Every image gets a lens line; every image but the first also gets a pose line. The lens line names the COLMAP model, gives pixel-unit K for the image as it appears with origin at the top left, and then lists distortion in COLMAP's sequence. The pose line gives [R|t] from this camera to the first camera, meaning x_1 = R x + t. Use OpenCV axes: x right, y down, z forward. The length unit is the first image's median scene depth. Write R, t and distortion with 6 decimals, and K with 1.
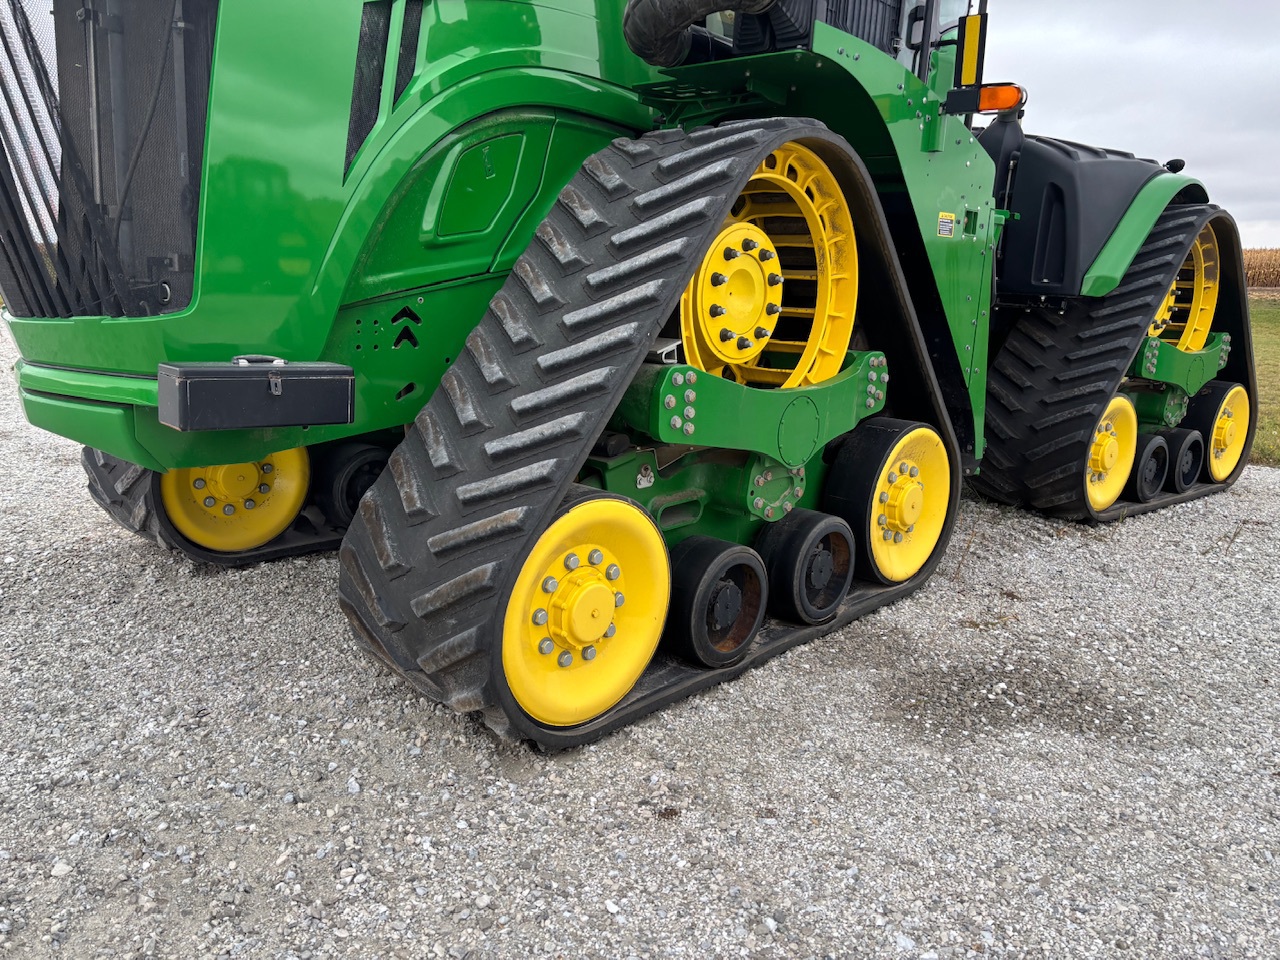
lens RADIAL K [[985.9, 0, 647.0], [0, 985.9, 485.3], [0, 0, 1]] dist [0.059575, -0.078700]
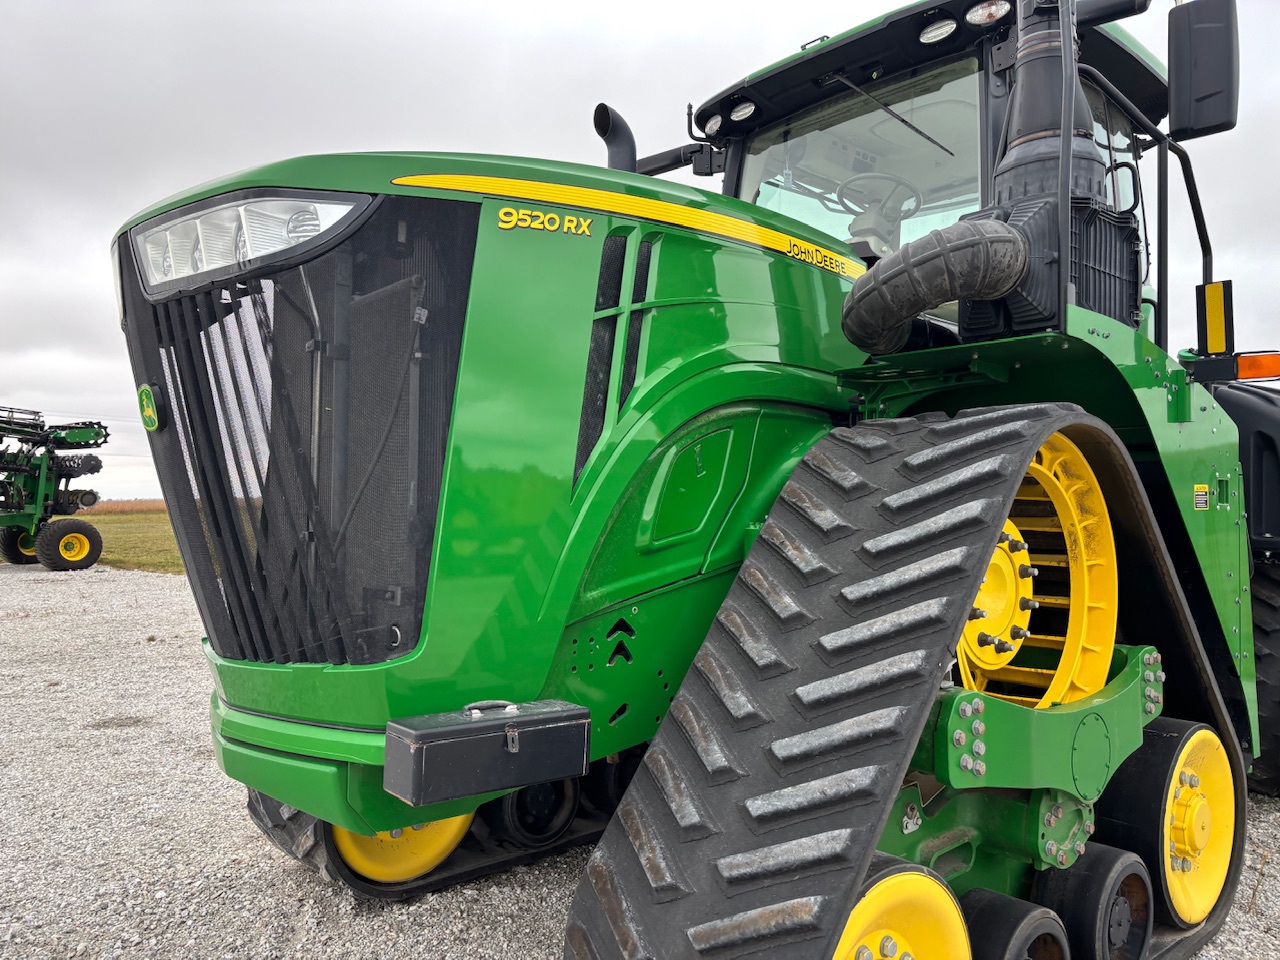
lens RADIAL K [[985.6, 0, 632.2], [0, 985.6, 472.2], [0, 0, 1]] dist [0.053056, -0.059437]
pose [[0.994623, -0.043944, -0.093782, -0.141126], [0.020227, 0.970502, -0.240241, -0.093258], [0.101572, 0.237052, 0.966172, 0.094178]]
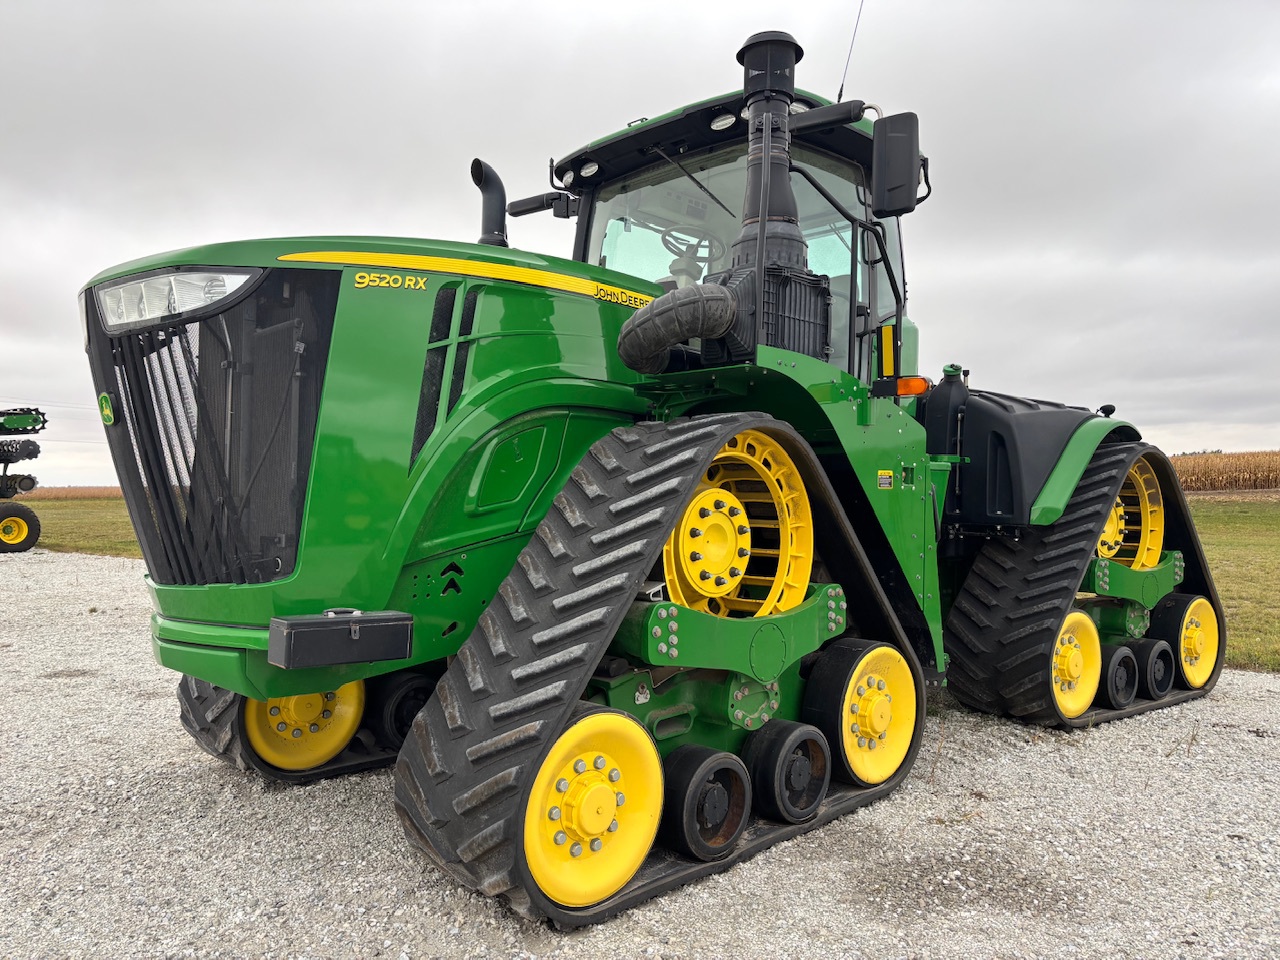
lens RADIAL K [[985.6, 0, 632.1], [0, 985.6, 482.1], [0, 0, 1]] dist [0.053056, -0.059437]
pose [[0.998470, -0.034725, -0.043028, 0.046273], [0.024402, 0.975053, -0.220628, 0.004873], [0.049616, 0.219241, 0.974408, -0.246660]]
